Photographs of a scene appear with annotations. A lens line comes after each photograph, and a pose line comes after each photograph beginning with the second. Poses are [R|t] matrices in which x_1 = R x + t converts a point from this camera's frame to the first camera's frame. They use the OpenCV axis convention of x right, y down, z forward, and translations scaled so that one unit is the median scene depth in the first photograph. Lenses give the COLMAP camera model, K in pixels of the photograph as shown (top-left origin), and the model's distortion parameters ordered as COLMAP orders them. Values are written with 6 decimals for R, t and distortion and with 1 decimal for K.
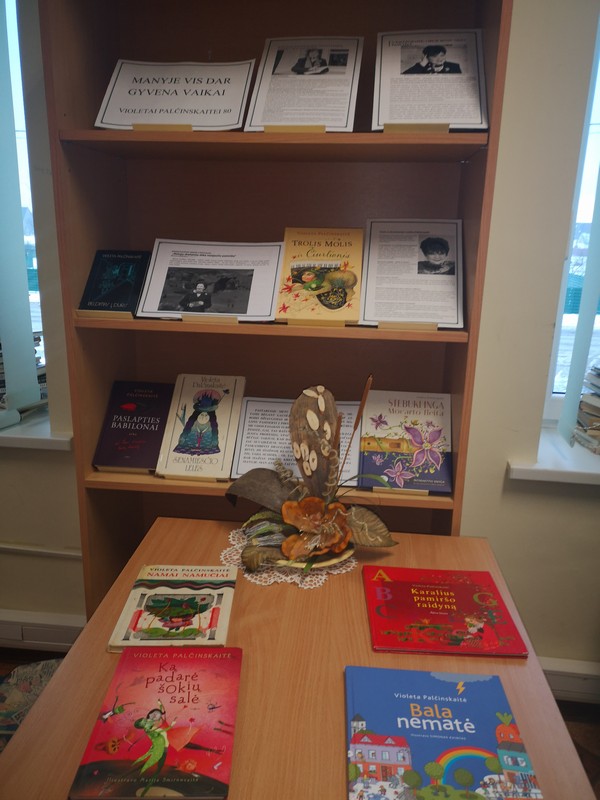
lens RADIAL K [[646.5, 0, 301.9], [0, 646.5, 399.1], [0, 0, 1]] dist [0.050837, -0.063023]
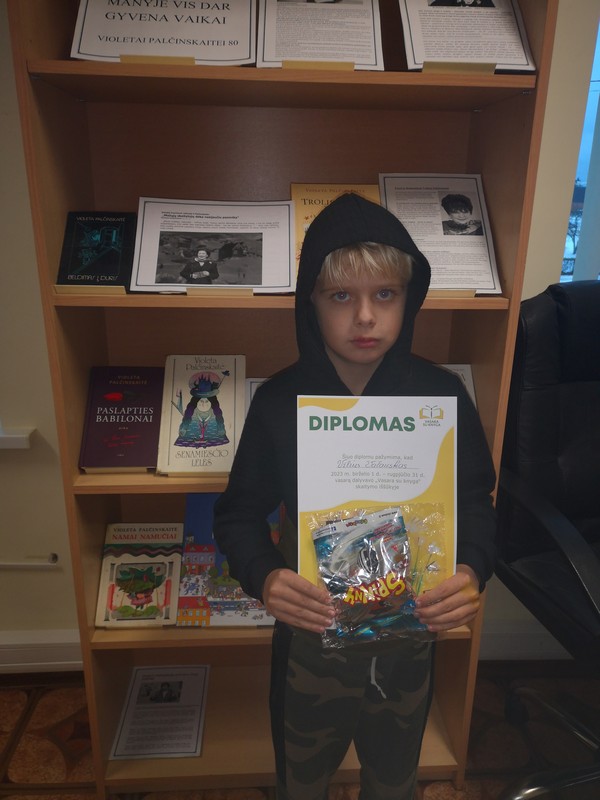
lens RADIAL K [[646.5, 0, 299.8], [0, 646.5, 401.3], [0, 0, 1]] dist [0.050837, -0.063023]
pose [[0.985003, -0.056968, 0.162858, -0.182306], [0.047220, 0.996888, 0.063119, -0.027159], [-0.165947, -0.054483, 0.984628, 0.121948]]
